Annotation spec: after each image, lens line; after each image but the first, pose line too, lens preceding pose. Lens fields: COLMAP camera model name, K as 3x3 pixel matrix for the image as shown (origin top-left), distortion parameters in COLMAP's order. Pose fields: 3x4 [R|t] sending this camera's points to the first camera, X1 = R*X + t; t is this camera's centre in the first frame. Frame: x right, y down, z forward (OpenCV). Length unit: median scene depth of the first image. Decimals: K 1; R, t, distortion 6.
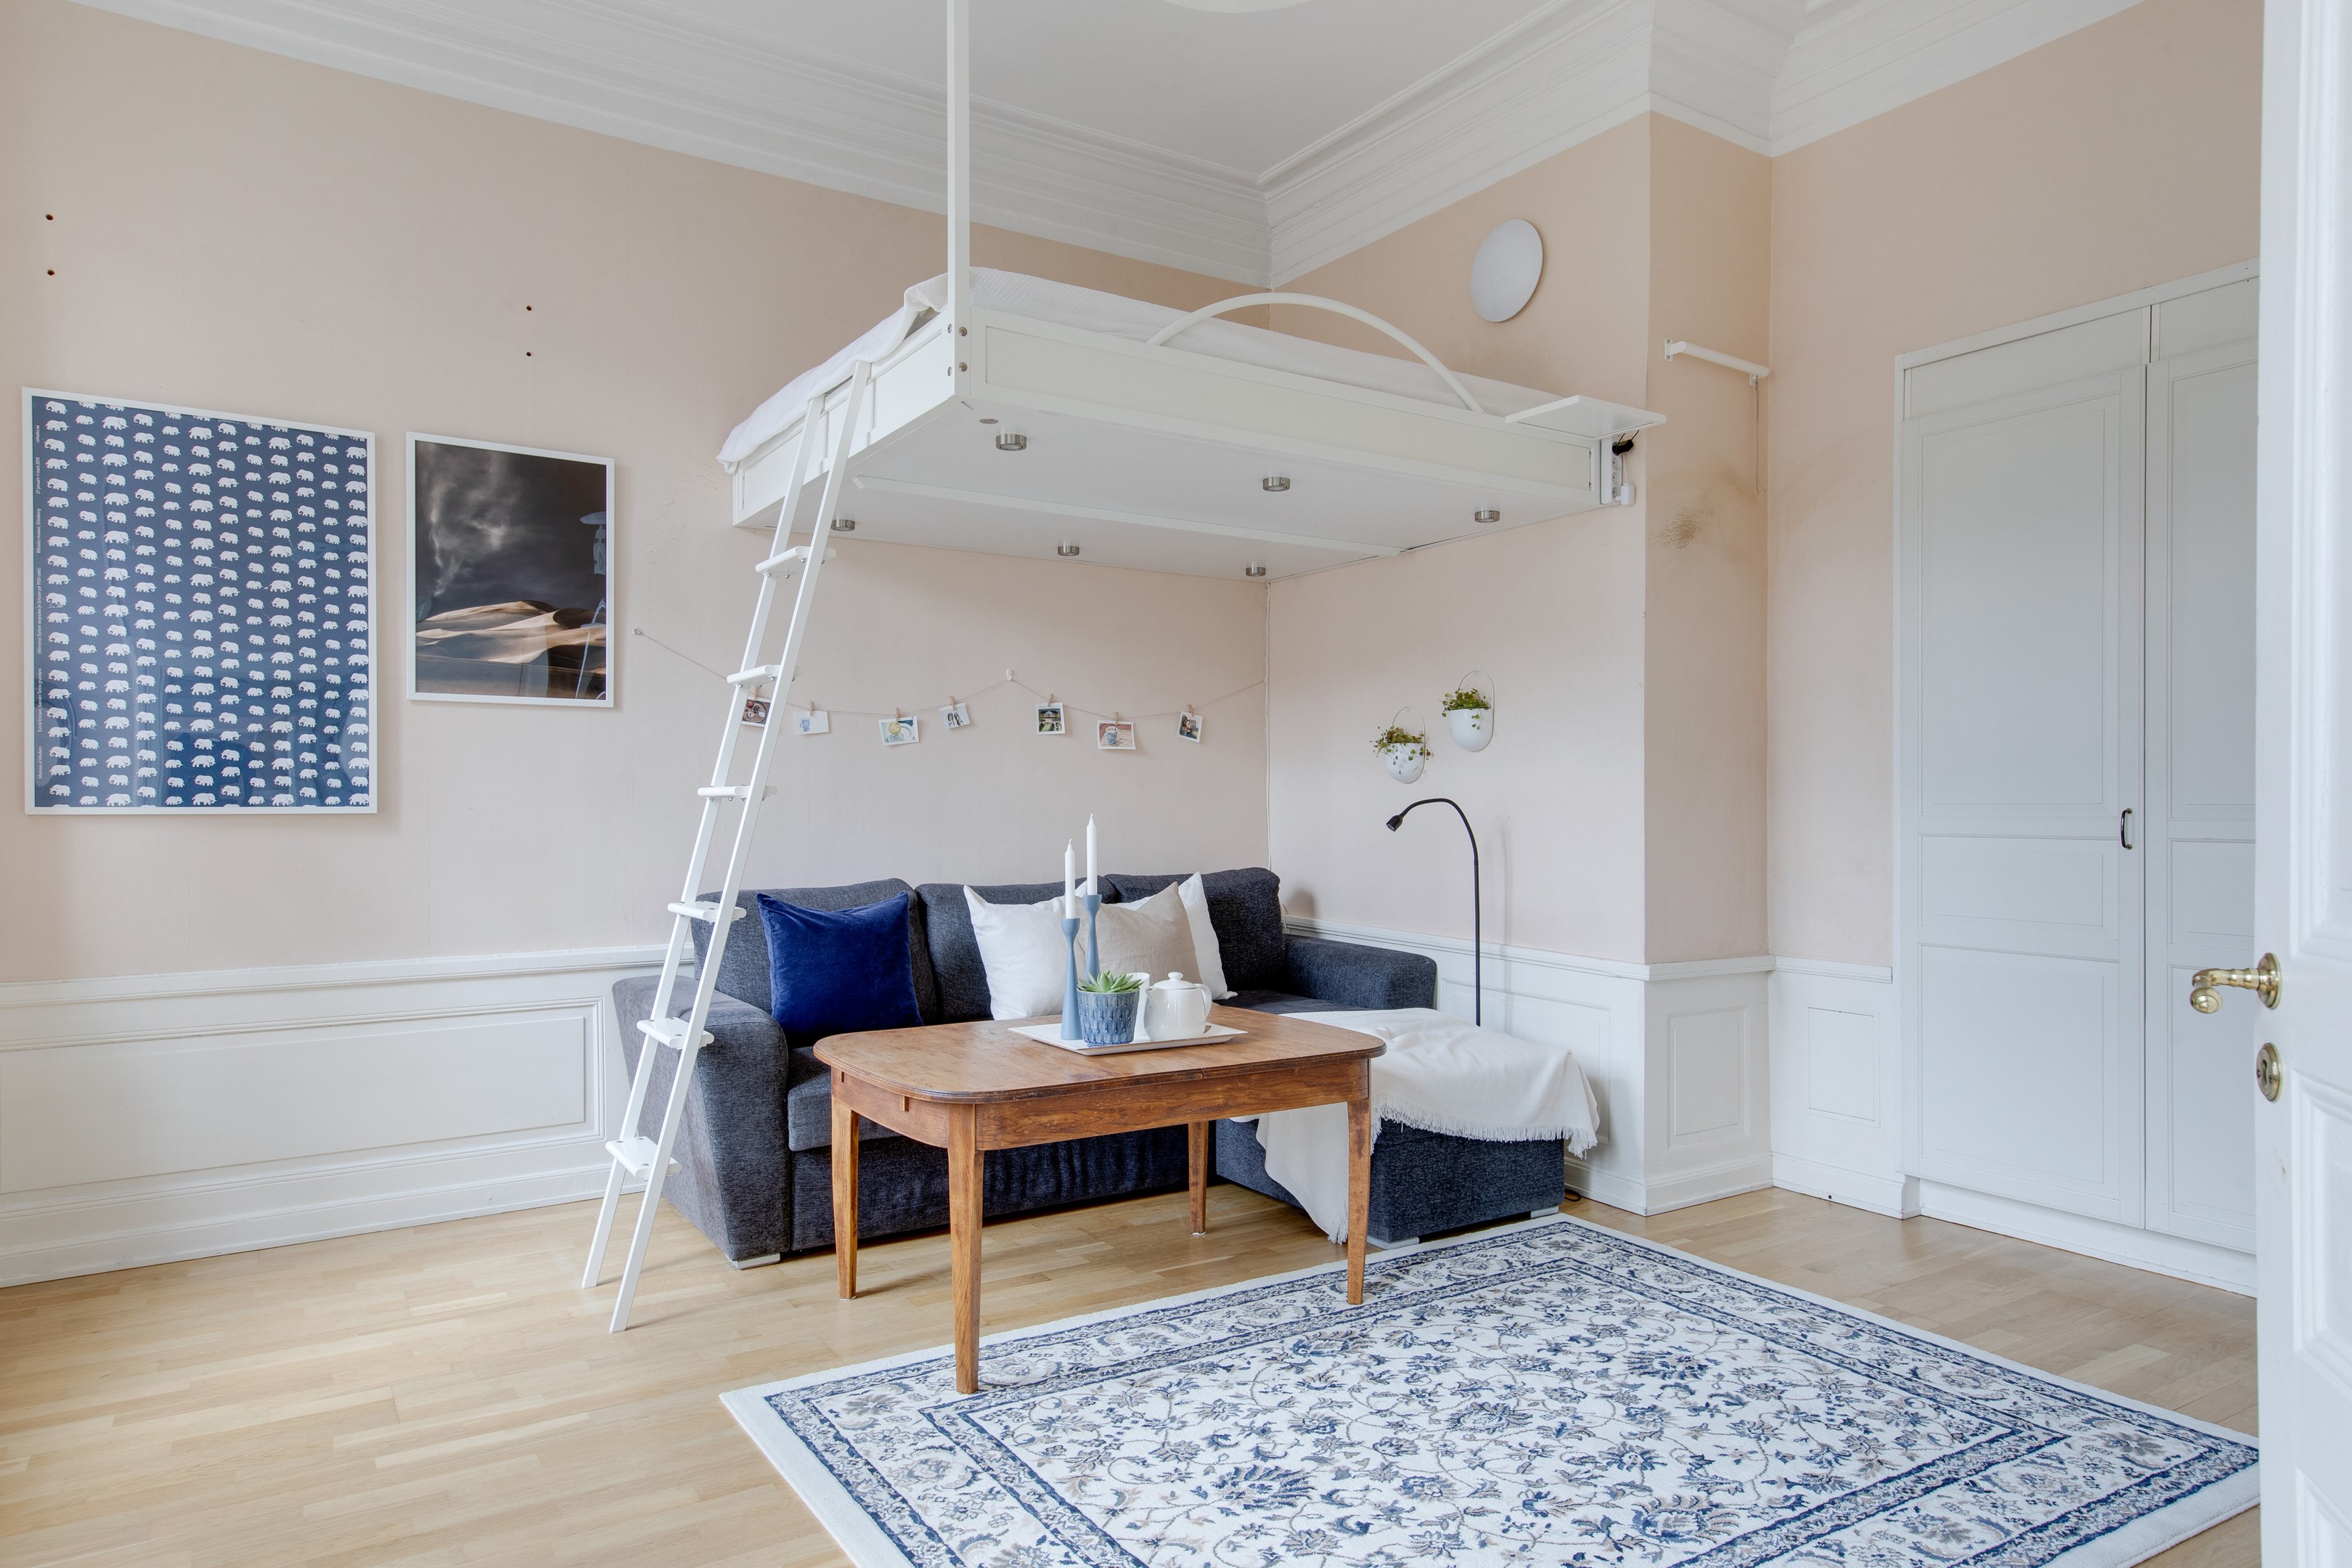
lens RADIAL K [[1423.7, 0, 1156.9], [0, 1423.7, 793.7], [0, 0, 1]] dist [0.023008, 0.000300]
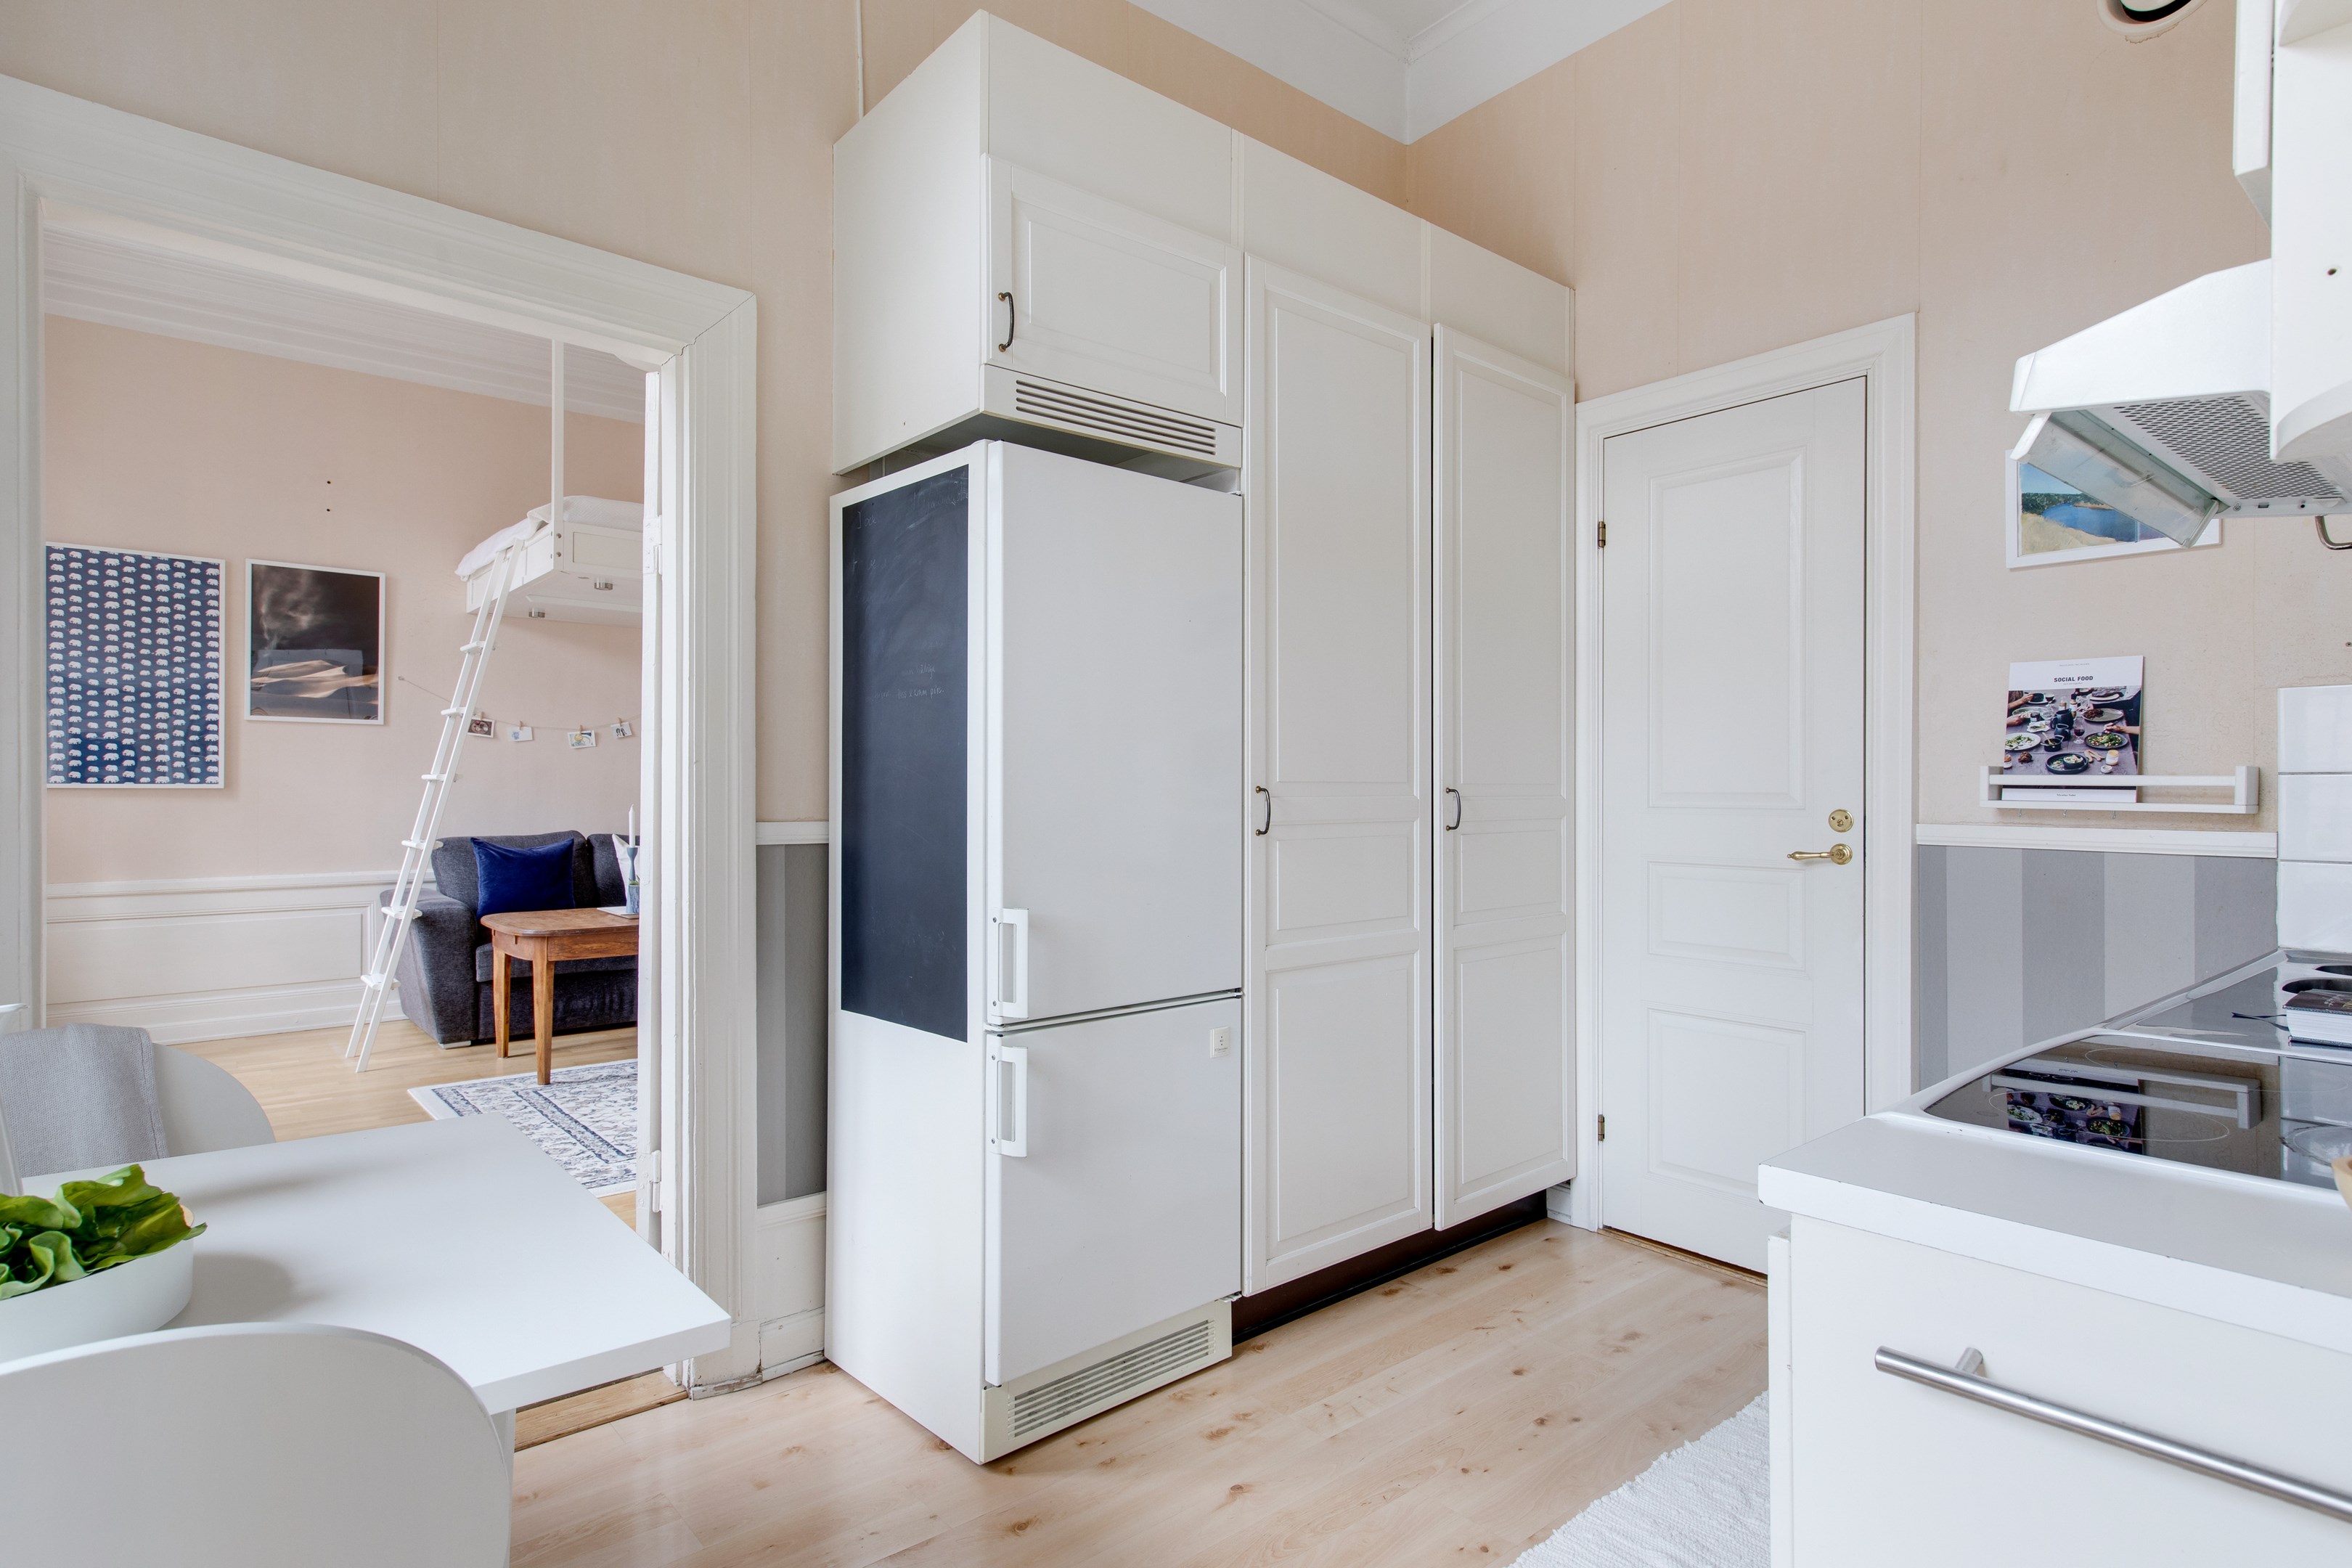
lens RADIAL K [[1241.7, 0, 1162.9], [0, 1241.7, 775.6], [0, 0, 1]] dist [0.010229, -0.001812]
pose [[0.991674, 0.007170, 0.128573, 0.370966], [-0.006851, 0.999972, -0.002923, -0.004447], [-0.128591, 0.002018, 0.991696, -0.610450]]
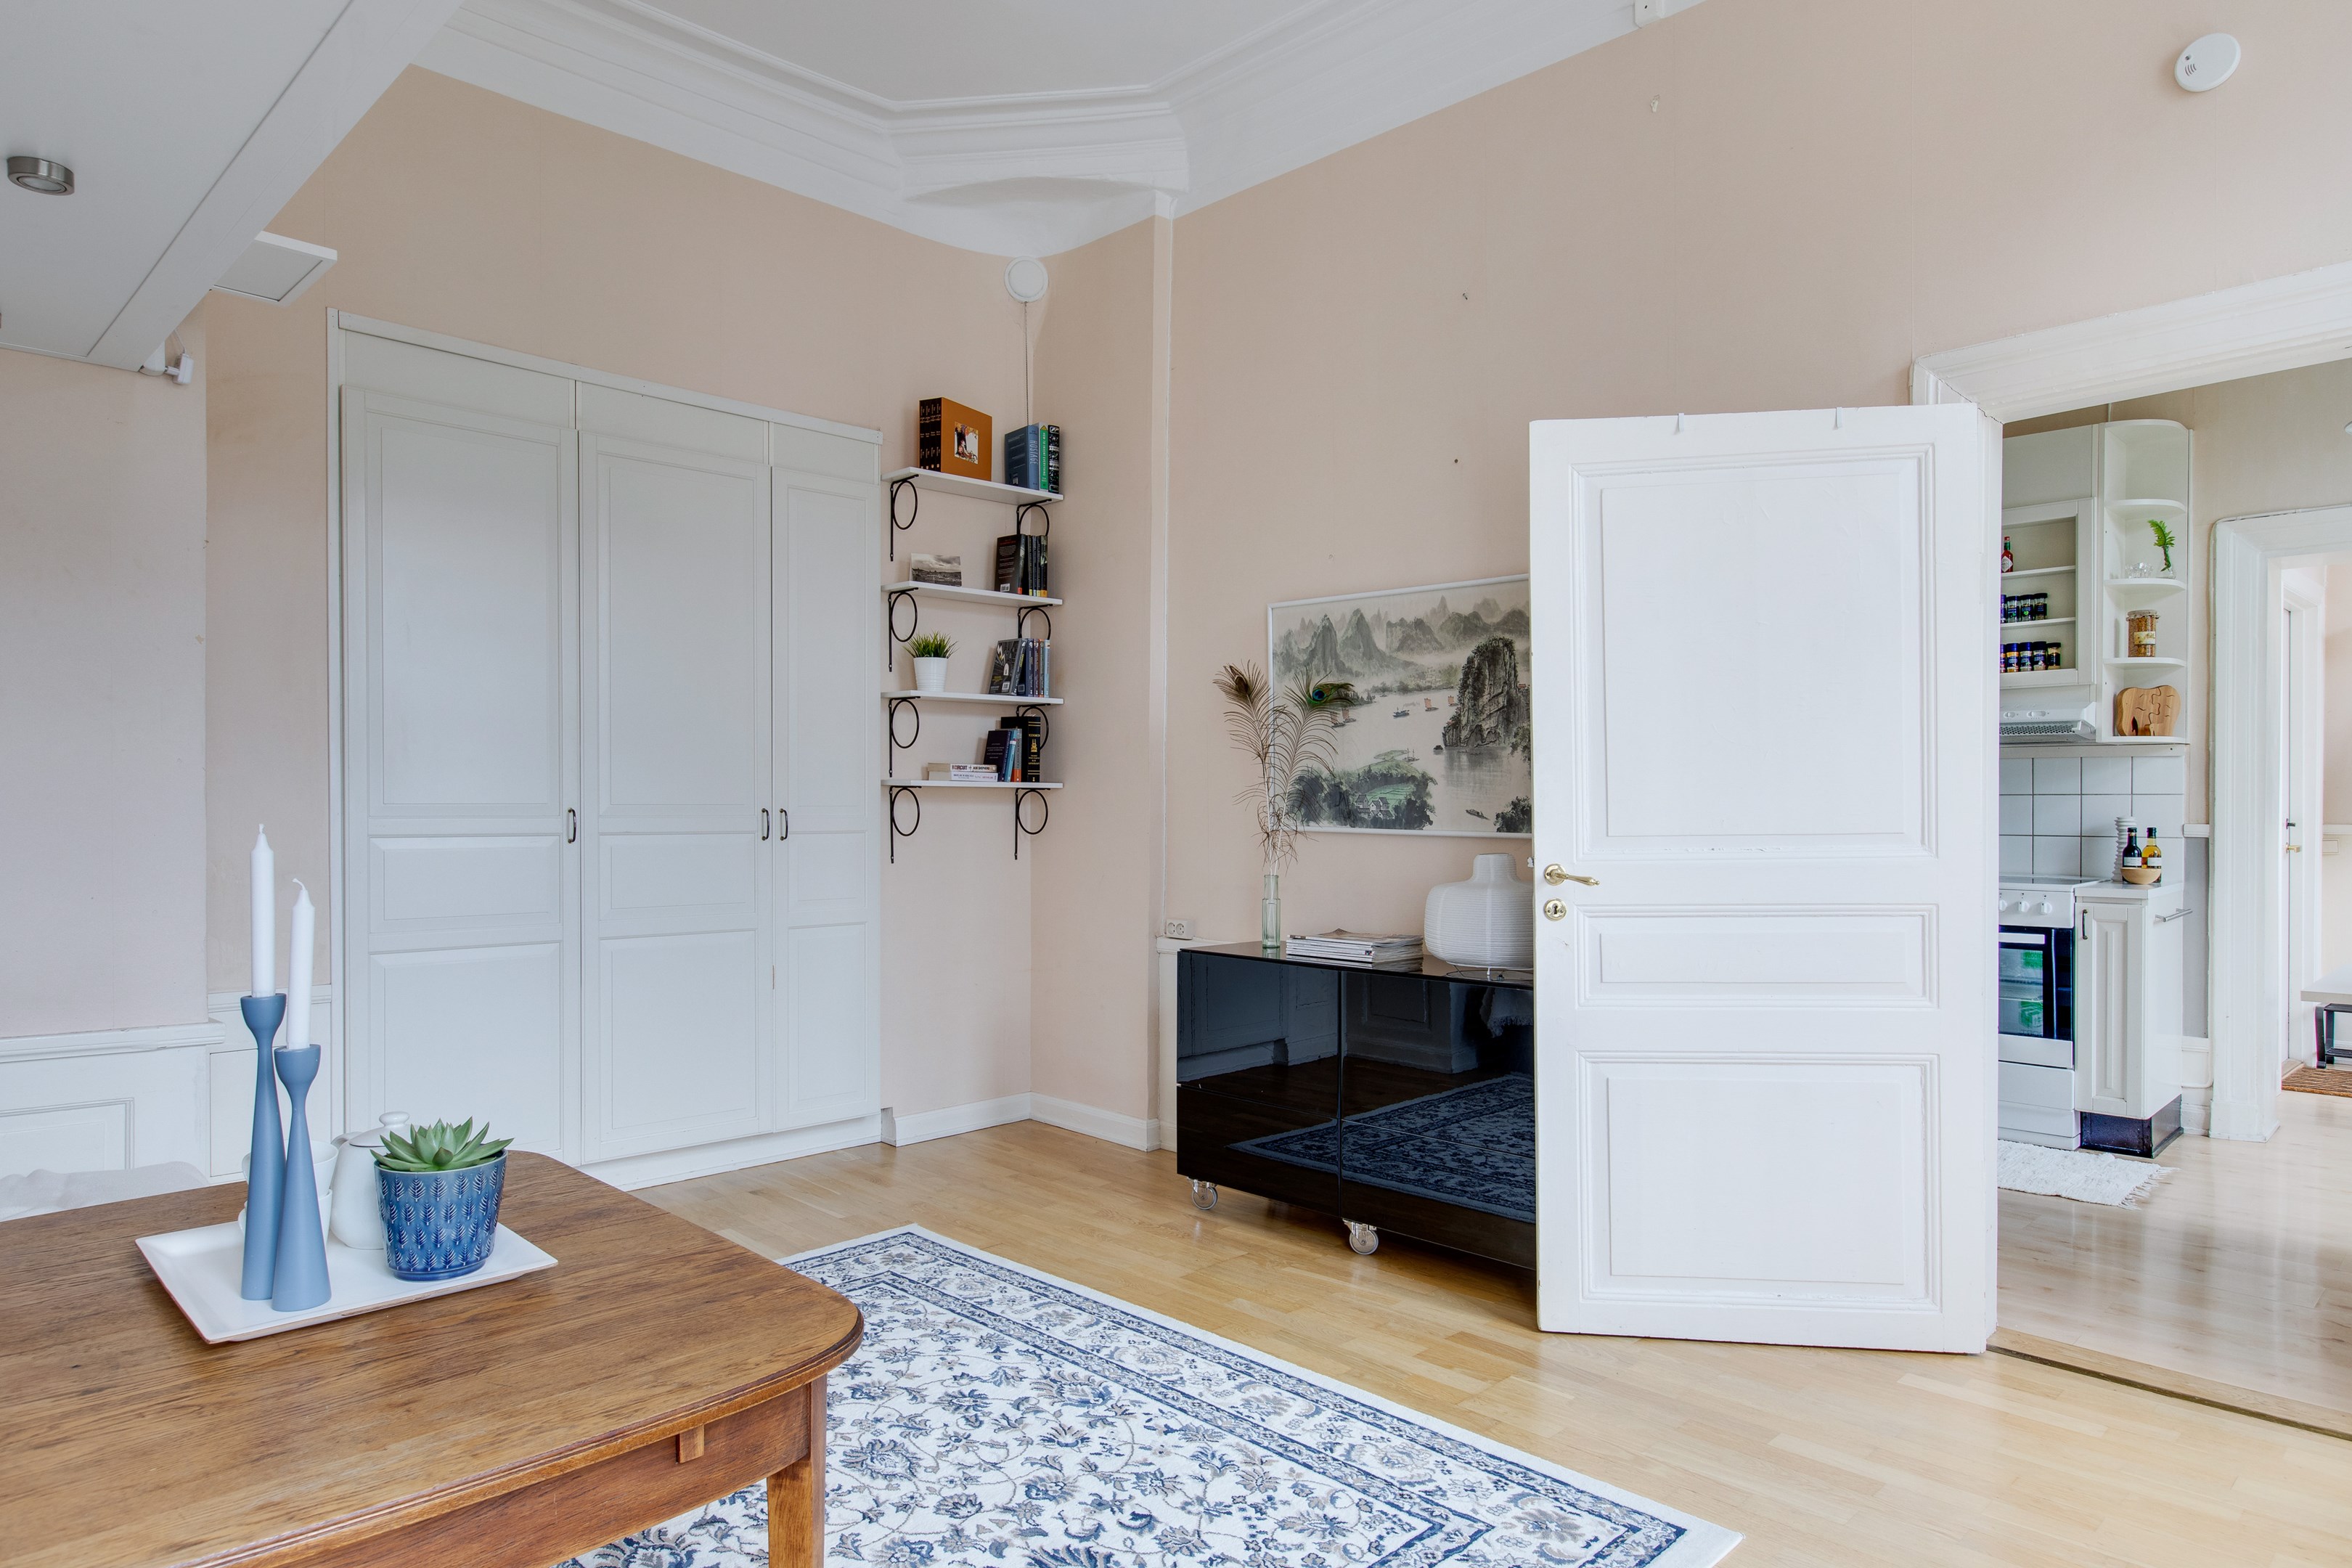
lens RADIAL K [[1407.7, 0, 1174.6], [0, 1407.7, 803.1], [0, 0, 1]] dist [0.004524, -0.001576]
pose [[-0.218250, 0.001291, 0.975892, -0.521350], [-0.009087, 0.999953, -0.003355, 0.005389], [-0.975851, -0.009600, -0.218228, 0.746573]]
